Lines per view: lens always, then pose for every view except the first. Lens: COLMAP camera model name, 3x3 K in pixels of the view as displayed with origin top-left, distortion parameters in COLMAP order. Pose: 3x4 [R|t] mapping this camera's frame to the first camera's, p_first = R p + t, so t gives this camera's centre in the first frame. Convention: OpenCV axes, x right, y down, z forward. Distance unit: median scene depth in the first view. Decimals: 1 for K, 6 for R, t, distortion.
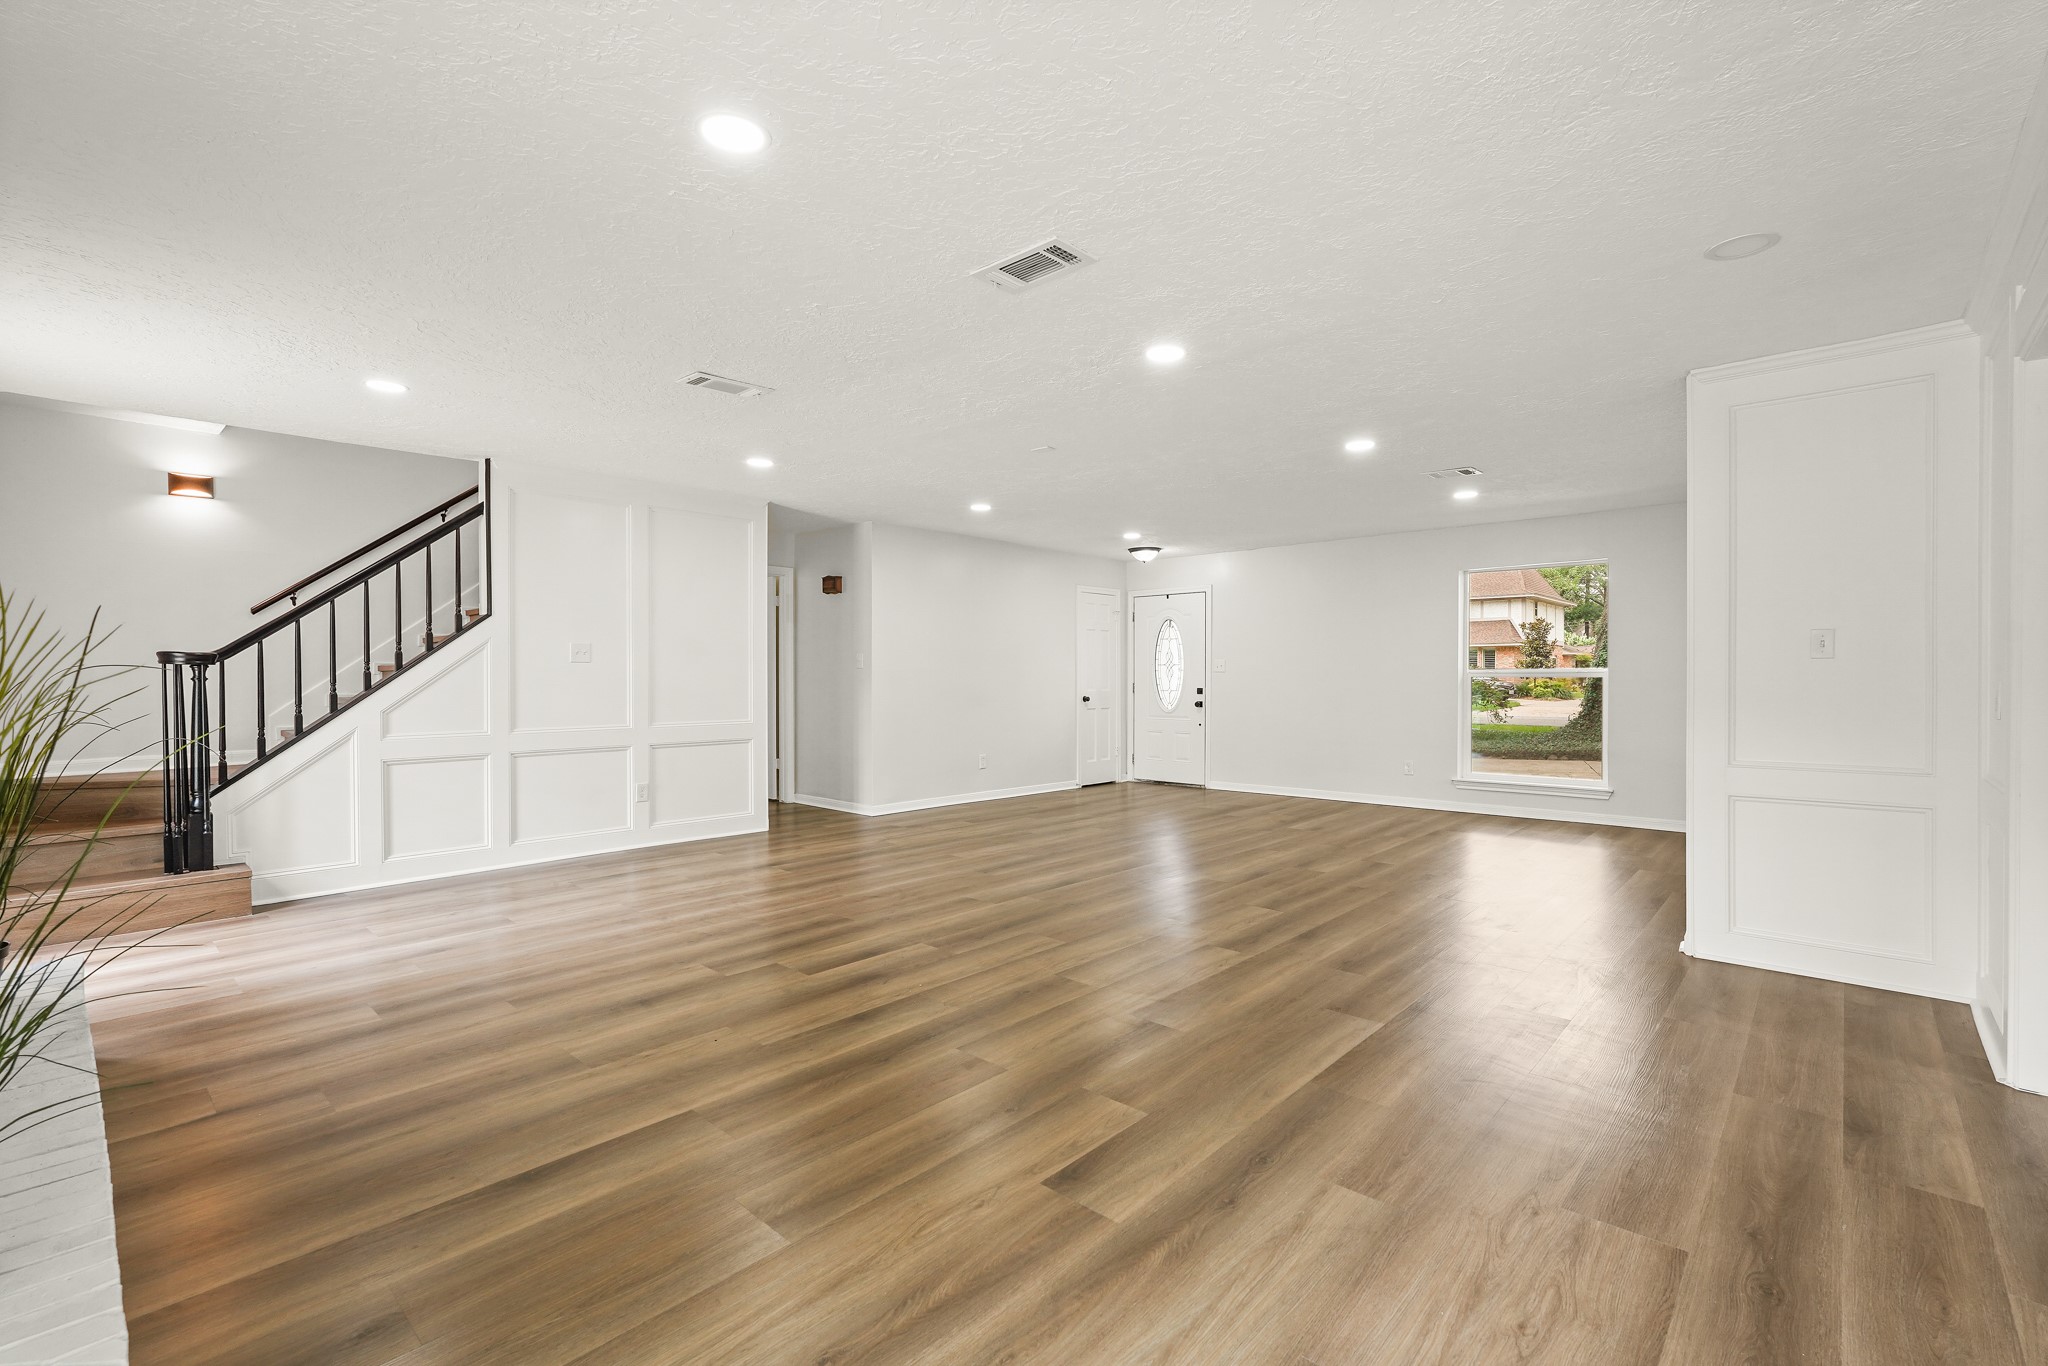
lens RADIAL K [[911.0, 0, 1023.1], [0, 911.0, 680.5], [0, 0, 1]] dist [-0.018187, 0.008757]
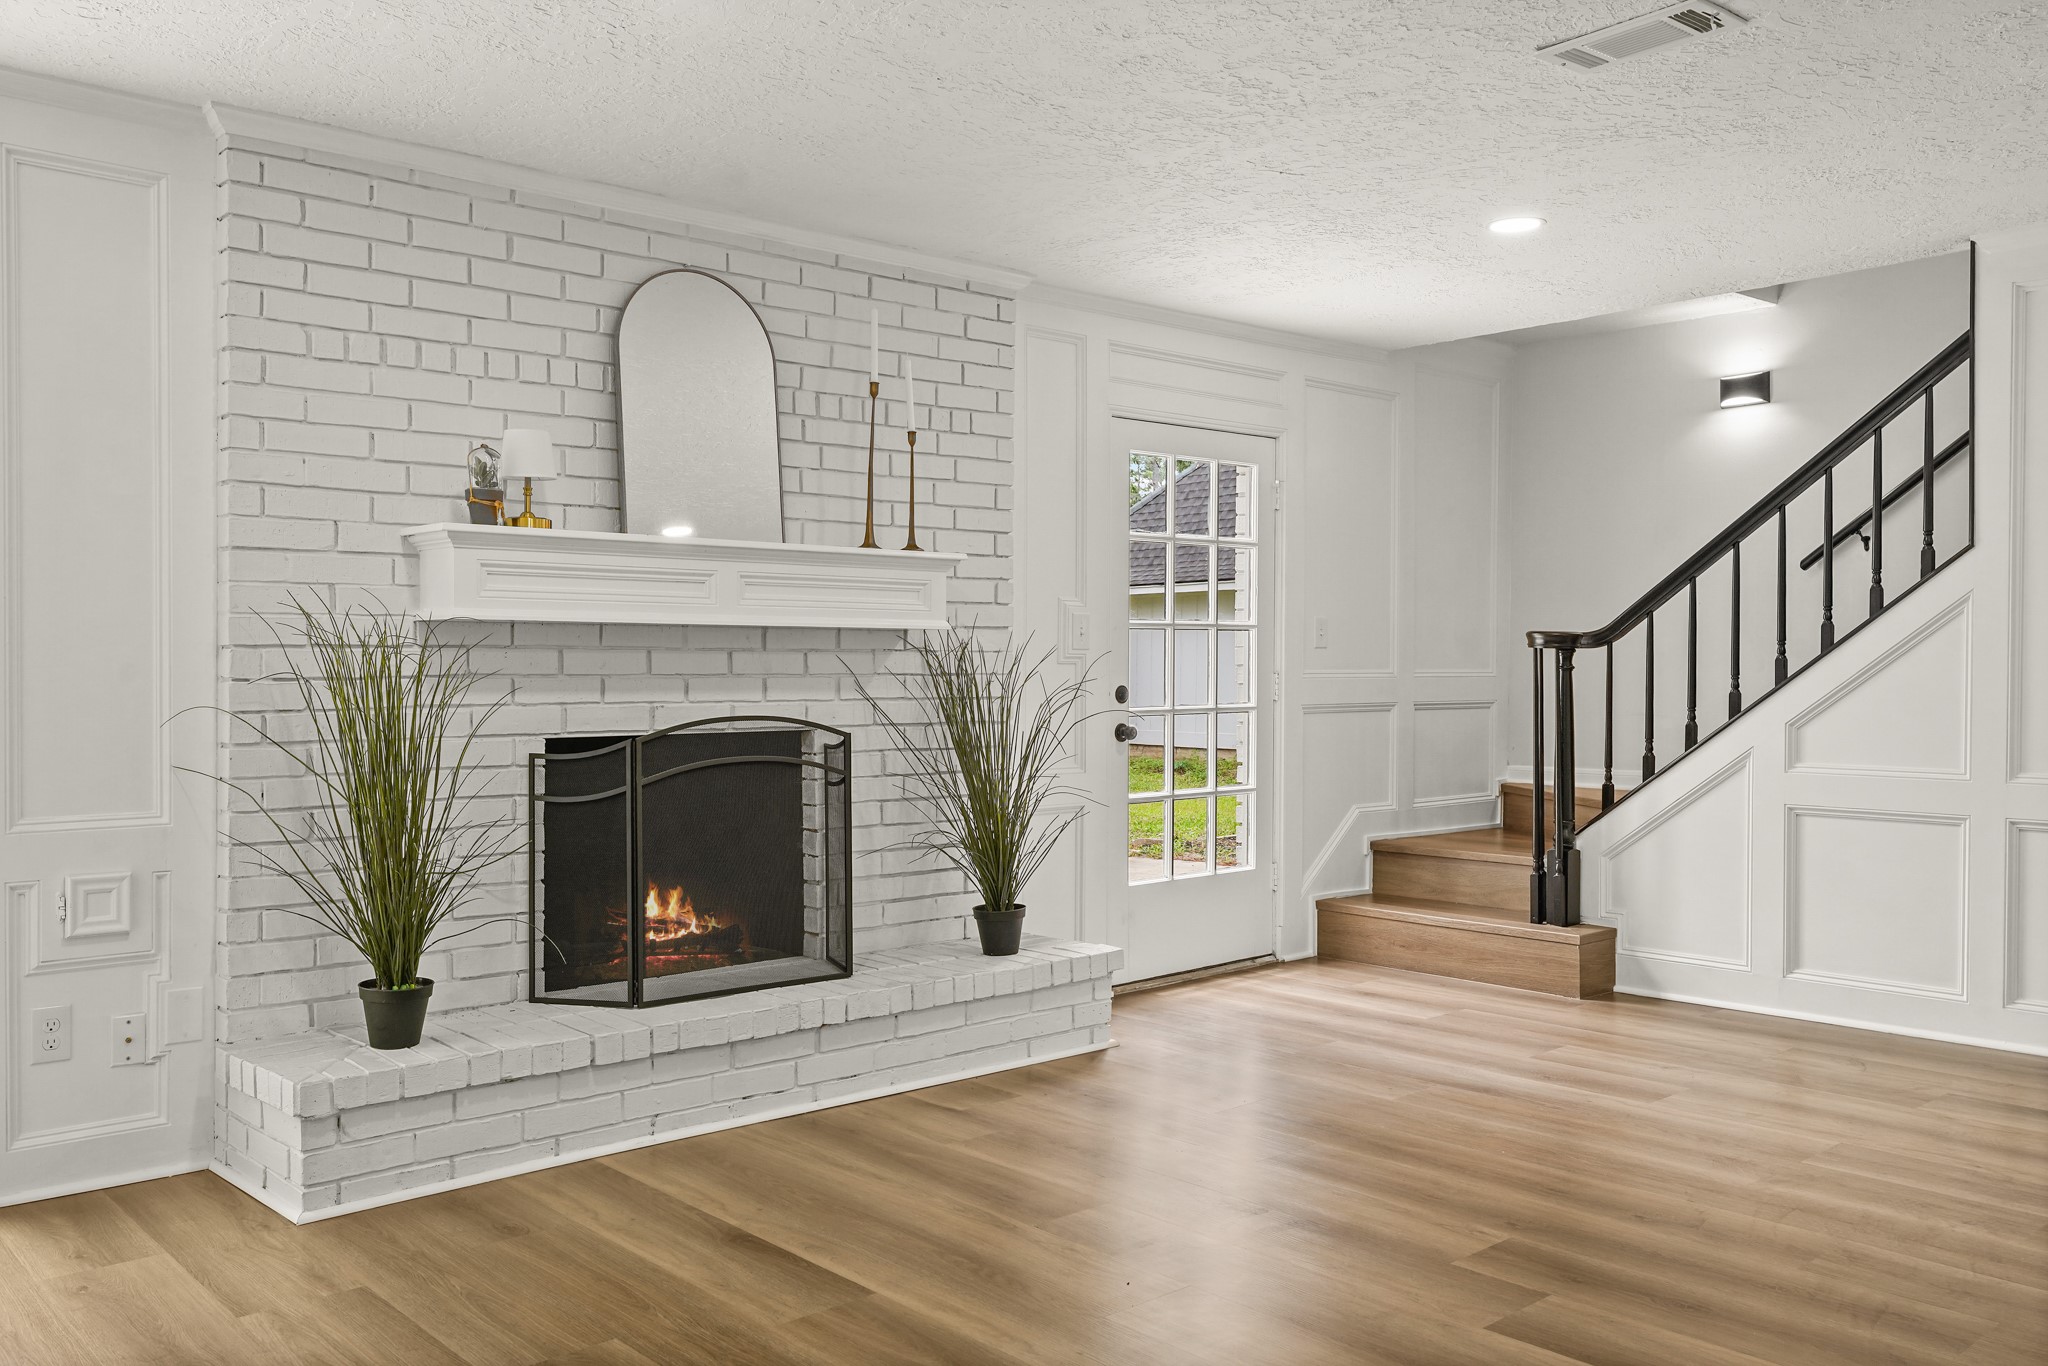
lens RADIAL K [[1660.2, 0, 1024.0], [0, 1660.2, 683.0], [0, 0, 1]] dist [0.005878, 0.002586]
pose [[-0.092588, 0.014400, -0.995600, 0.475546], [-0.010221, 0.999829, 0.015412, -0.005109], [0.995652, 0.011603, -0.092425, 0.666323]]
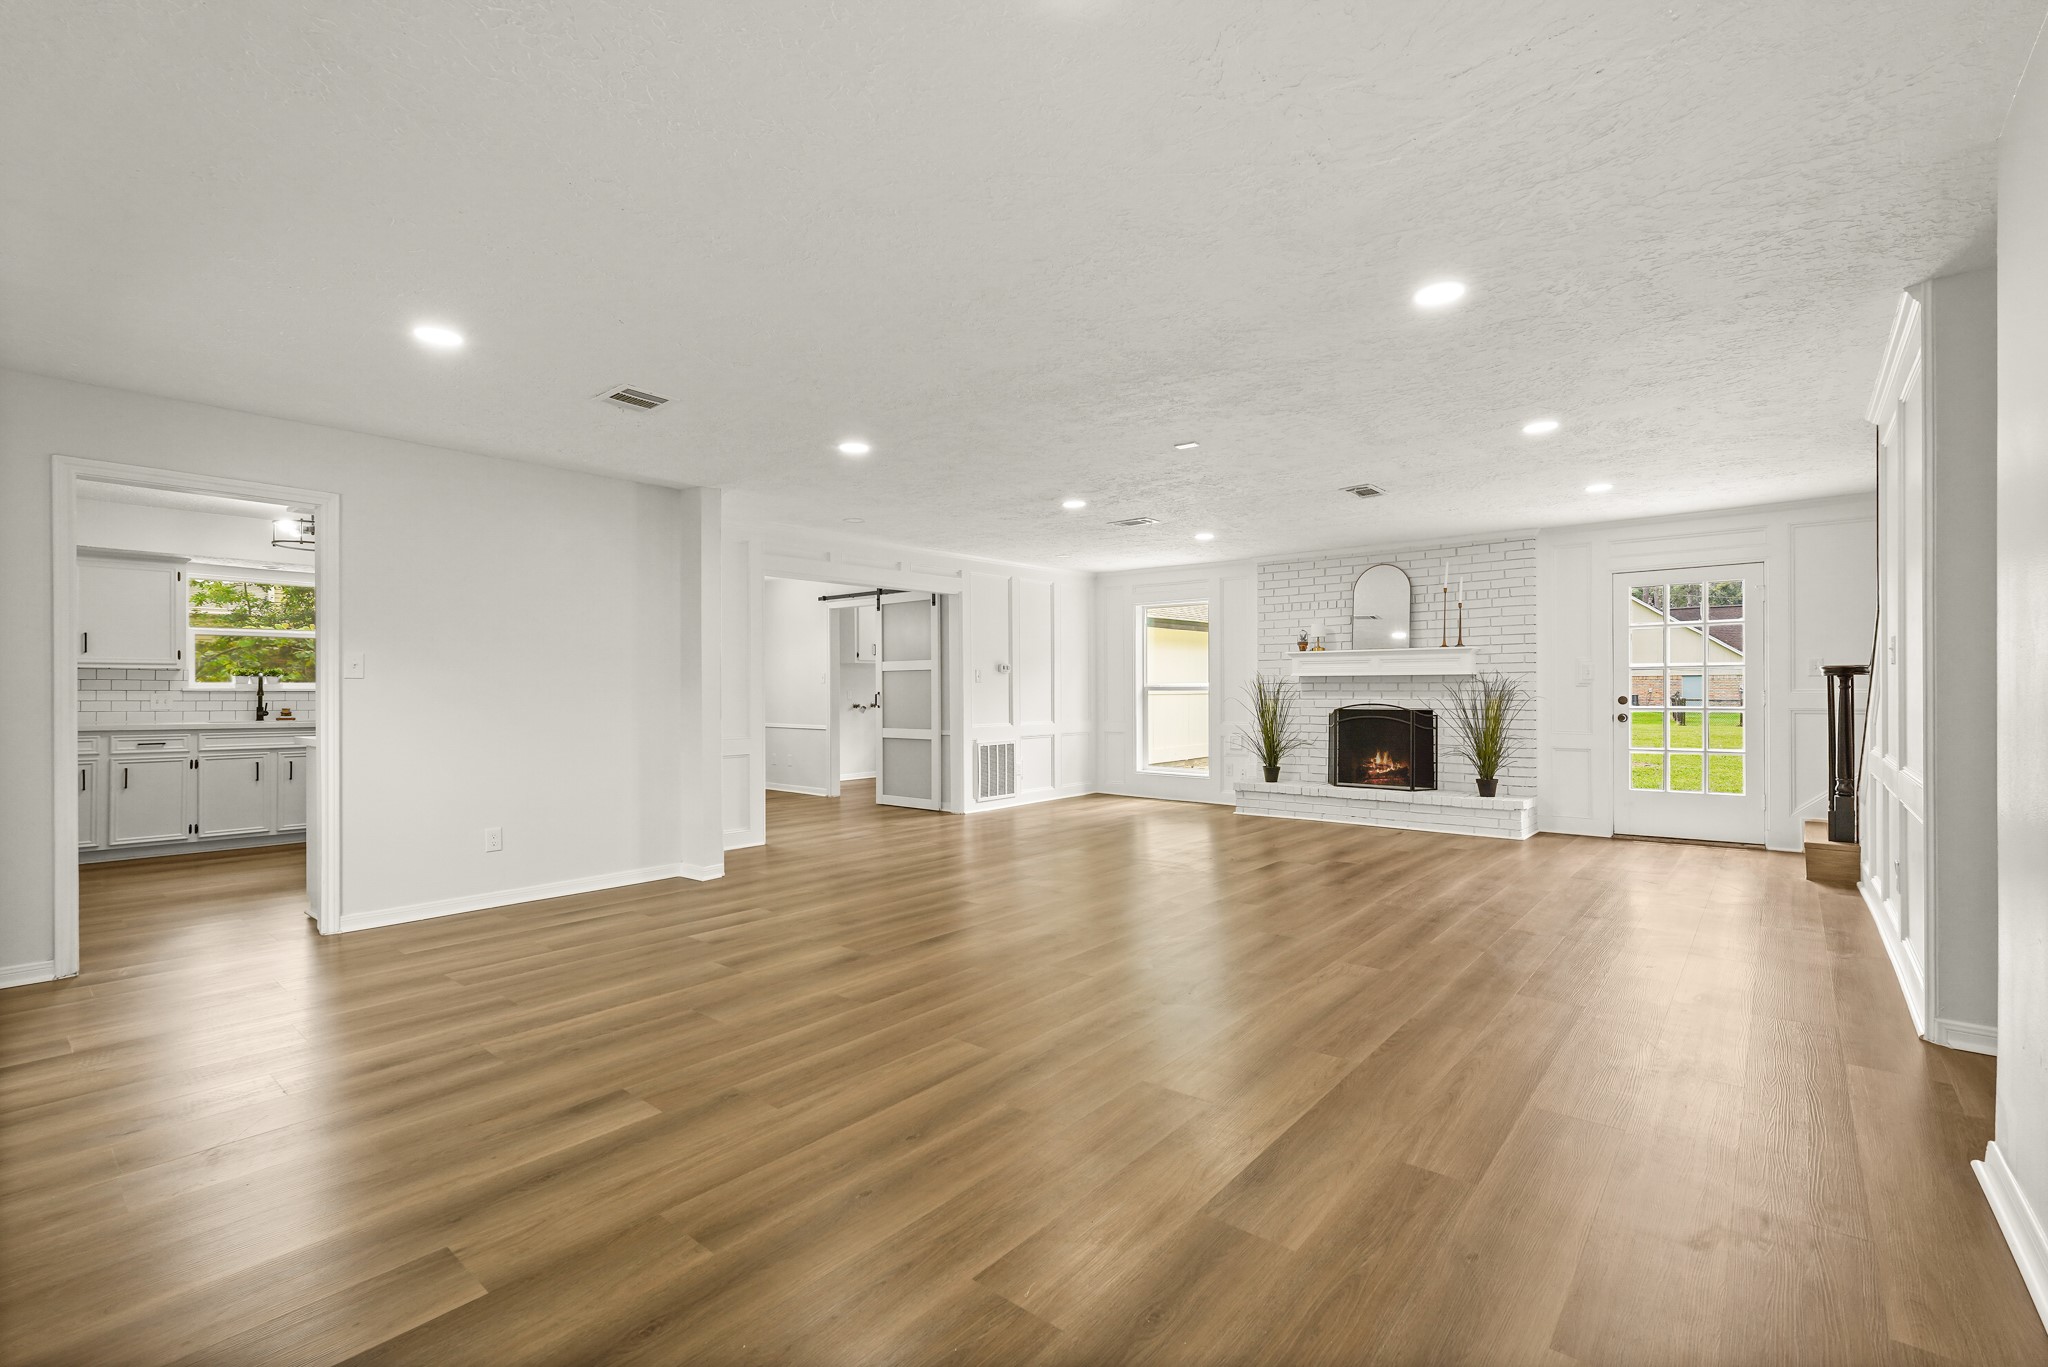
lens RADIAL K [[911.0, 0, 1023.1], [0, 911.0, 681.0], [0, 0, 1]] dist [-0.018187, 0.008757]
pose [[-0.998815, 0.007326, -0.048122, 0.264836], [0.007299, 0.999973, 0.000729, -0.018267], [0.048126, 0.000377, -0.998841, 2.124641]]
